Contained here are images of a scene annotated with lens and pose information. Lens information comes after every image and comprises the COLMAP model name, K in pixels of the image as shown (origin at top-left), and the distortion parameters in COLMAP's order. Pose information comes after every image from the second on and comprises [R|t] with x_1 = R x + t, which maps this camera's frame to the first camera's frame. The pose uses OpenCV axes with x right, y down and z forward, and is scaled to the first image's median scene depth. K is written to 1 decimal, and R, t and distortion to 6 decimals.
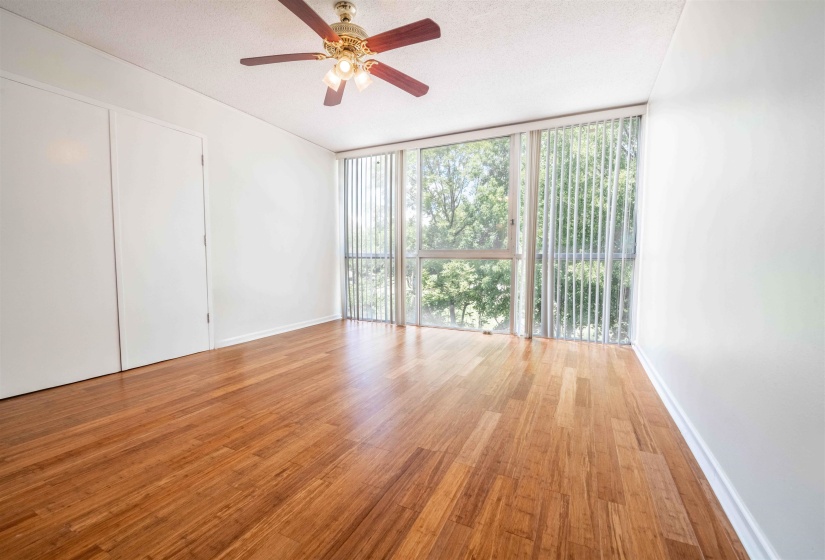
lens RADIAL K [[354.7, 0, 402.6], [0, 354.7, 284.3], [0, 0, 1]] dist [0.000433, -0.010662]
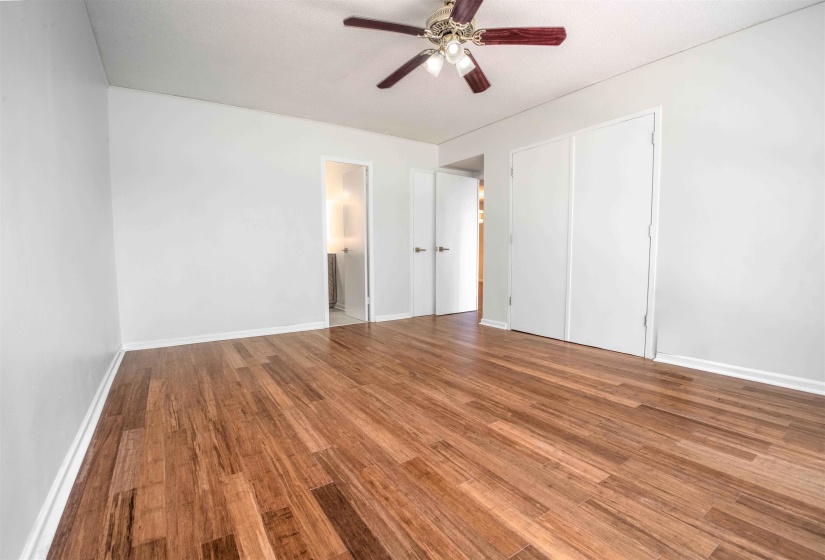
lens RADIAL K [[354.7, 0, 402.6], [0, 354.7, 284.3], [0, 0, 1]] dist [0.000433, -0.010662]
pose [[-0.491513, 0.077392, -0.867425, 0.873201], [-0.050970, 0.991780, 0.117369, -0.114329], [0.869377, 0.101901, -0.483528, 1.585367]]
